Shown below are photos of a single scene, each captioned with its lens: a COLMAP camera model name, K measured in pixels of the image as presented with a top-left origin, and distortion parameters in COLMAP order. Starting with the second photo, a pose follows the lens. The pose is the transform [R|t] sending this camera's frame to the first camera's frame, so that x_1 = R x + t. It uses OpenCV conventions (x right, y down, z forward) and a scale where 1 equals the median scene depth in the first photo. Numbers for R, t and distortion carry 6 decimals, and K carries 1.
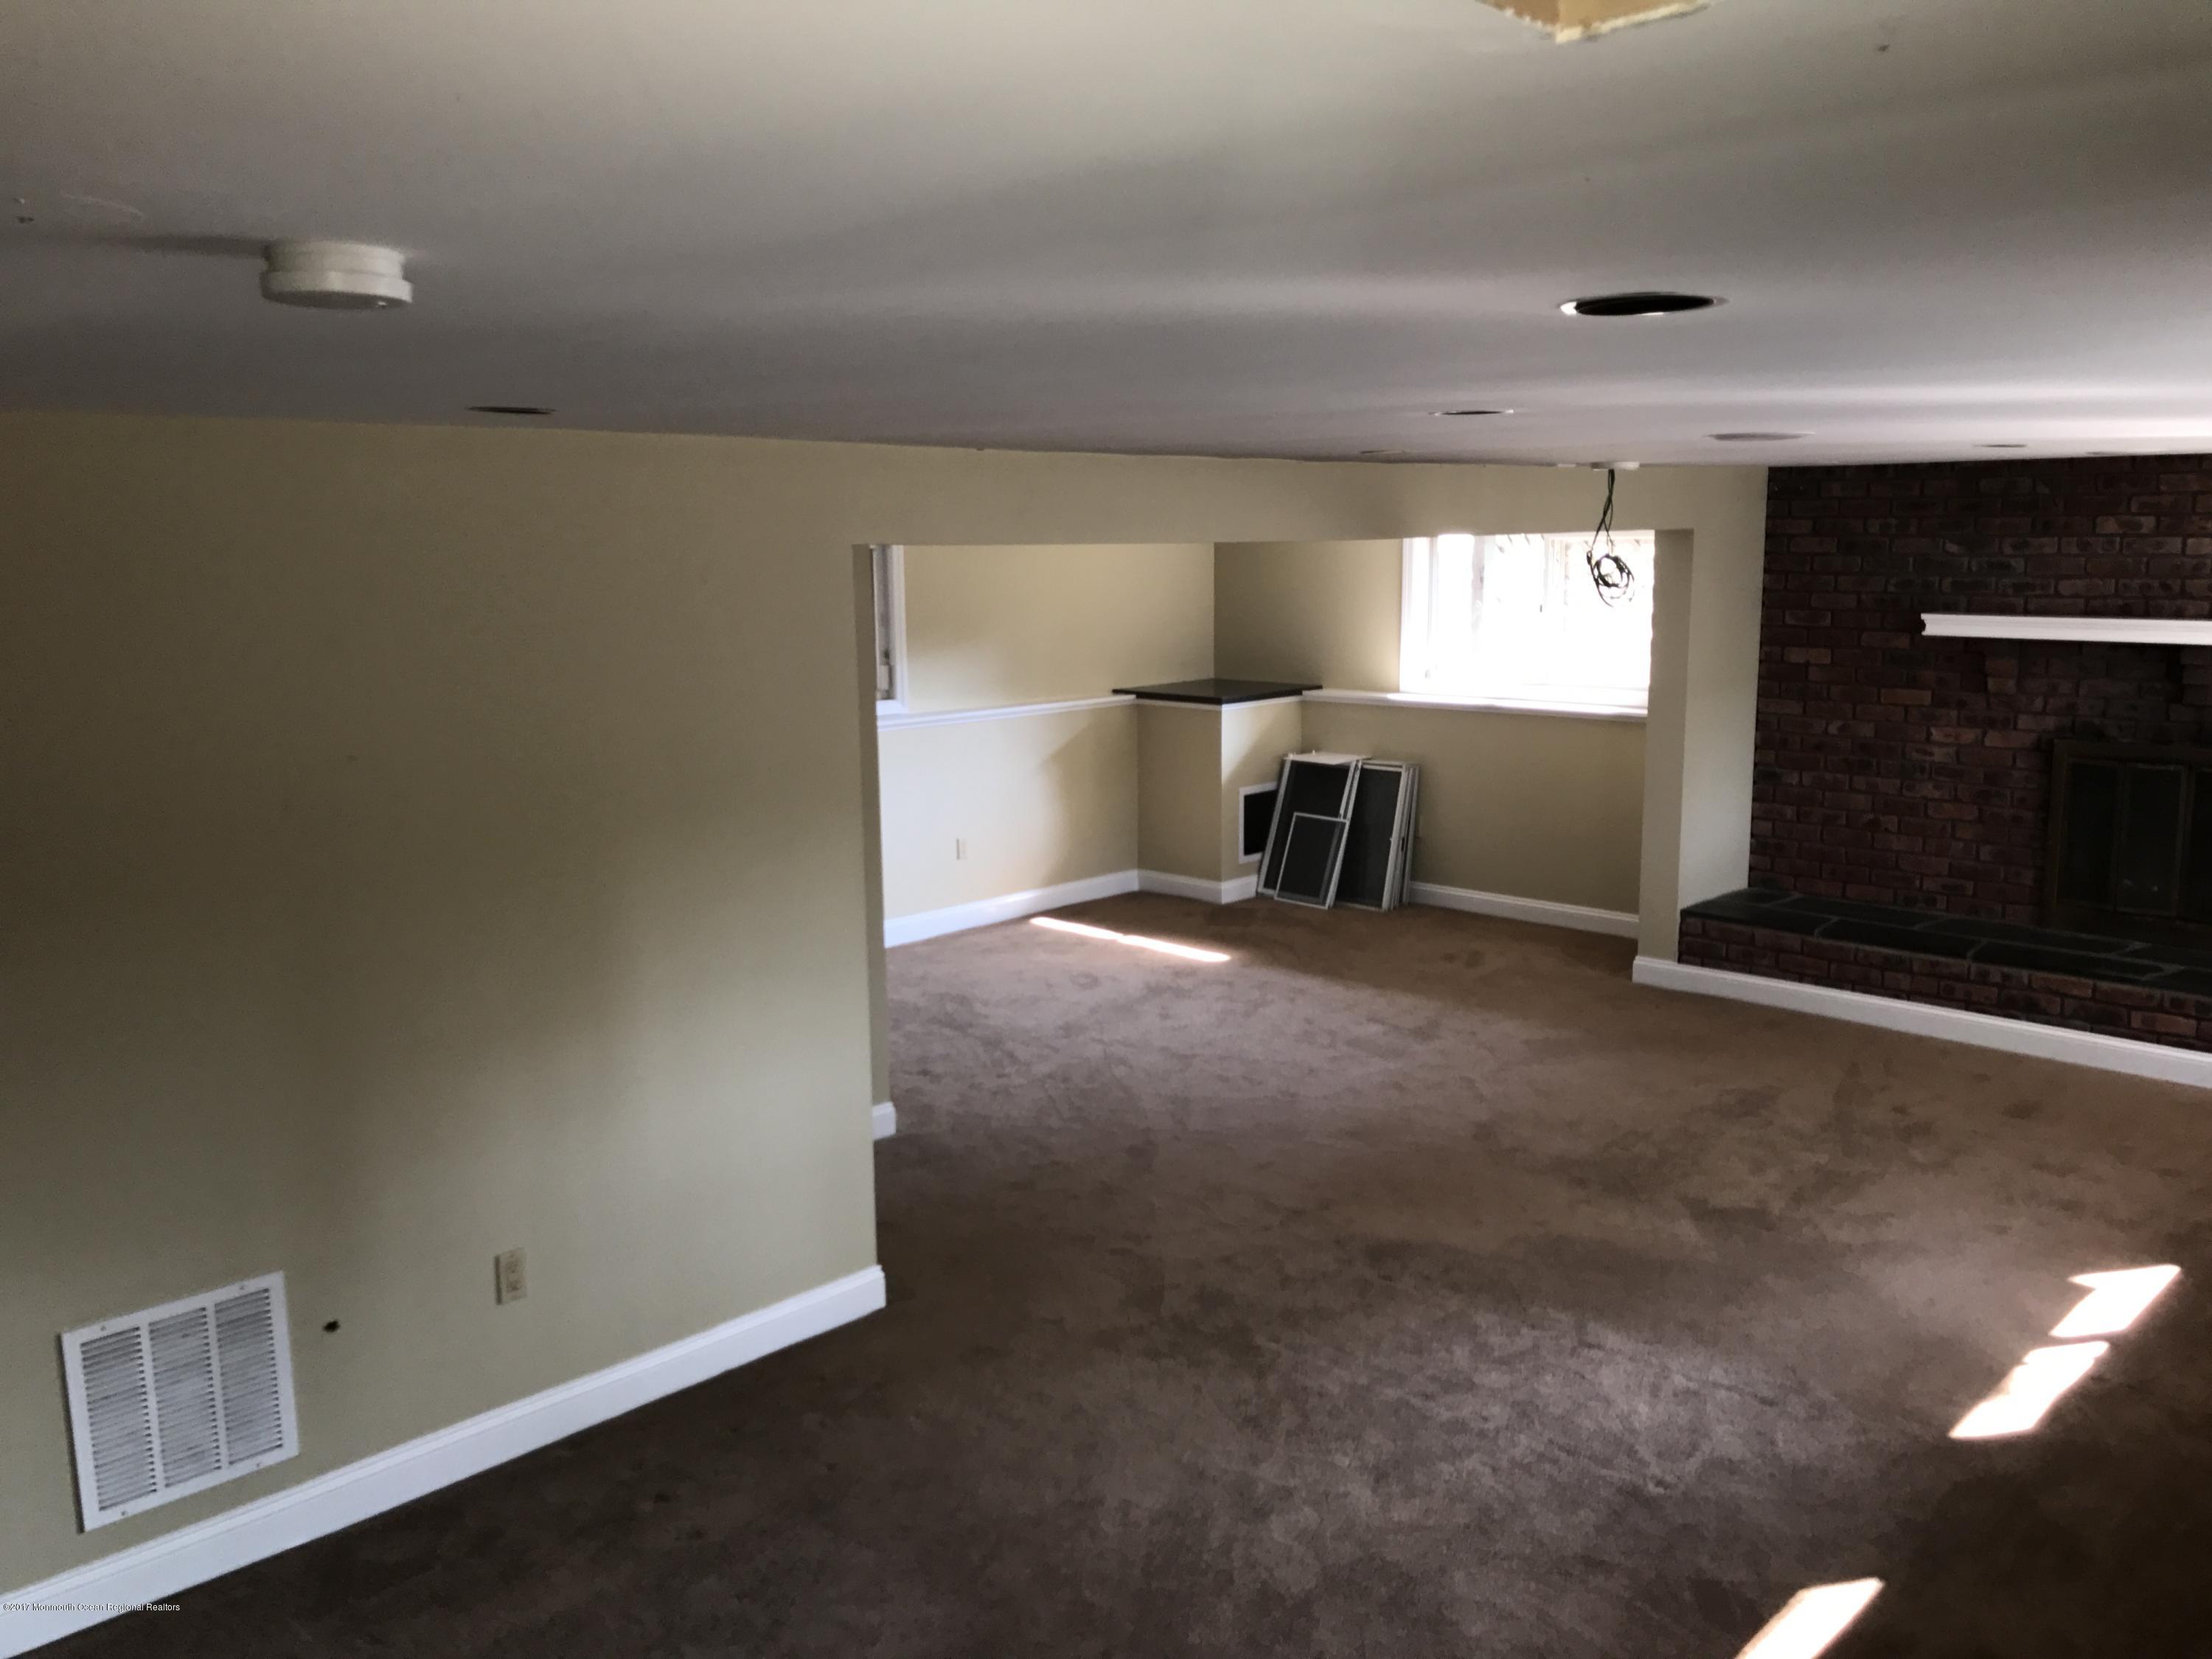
lens RADIAL K [[1785.9, 0, 1106.0], [0, 1785.9, 829.5], [0, 0, 1]] dist [0.010660, 0.004214]
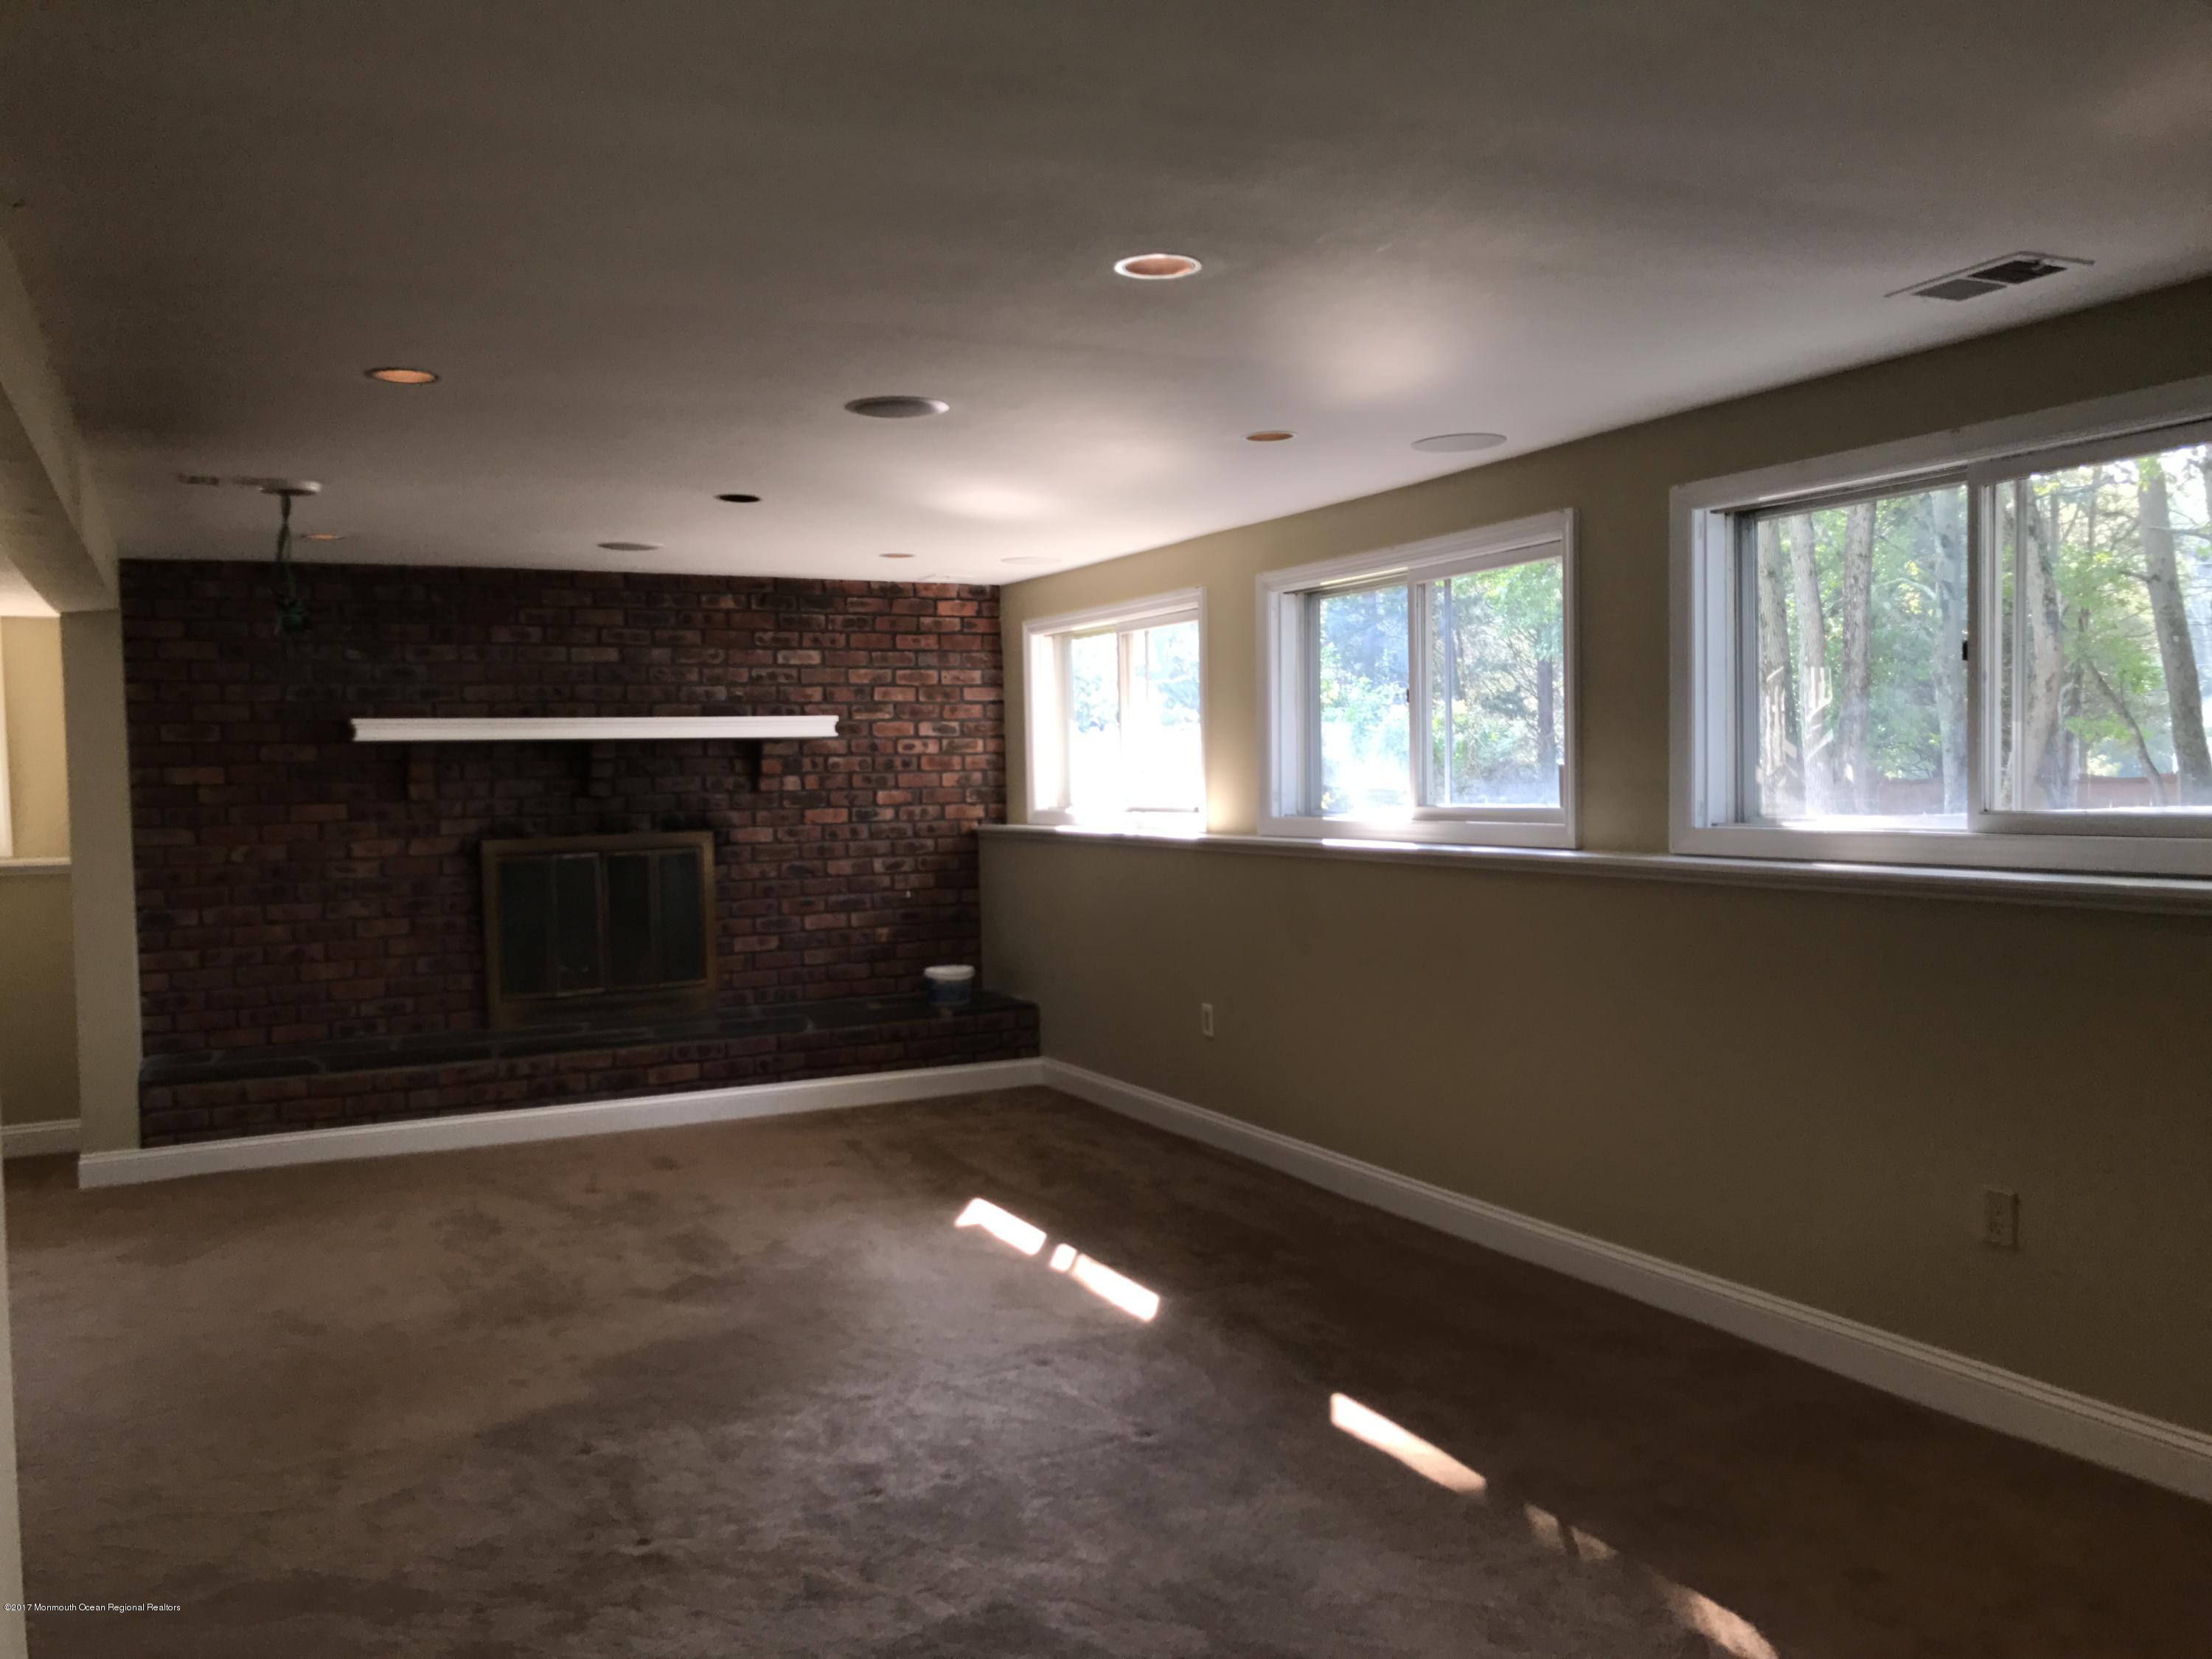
lens RADIAL K [[1785.9, 0, 1106.0], [0, 1785.9, 829.5], [0, 0, 1]] dist [0.010660, 0.004214]
pose [[0.343539, -0.034279, 0.938513, -0.299000], [0.176835, 0.983819, -0.028796, 0.035049], [-0.922340, 0.175854, 0.344042, 0.316604]]
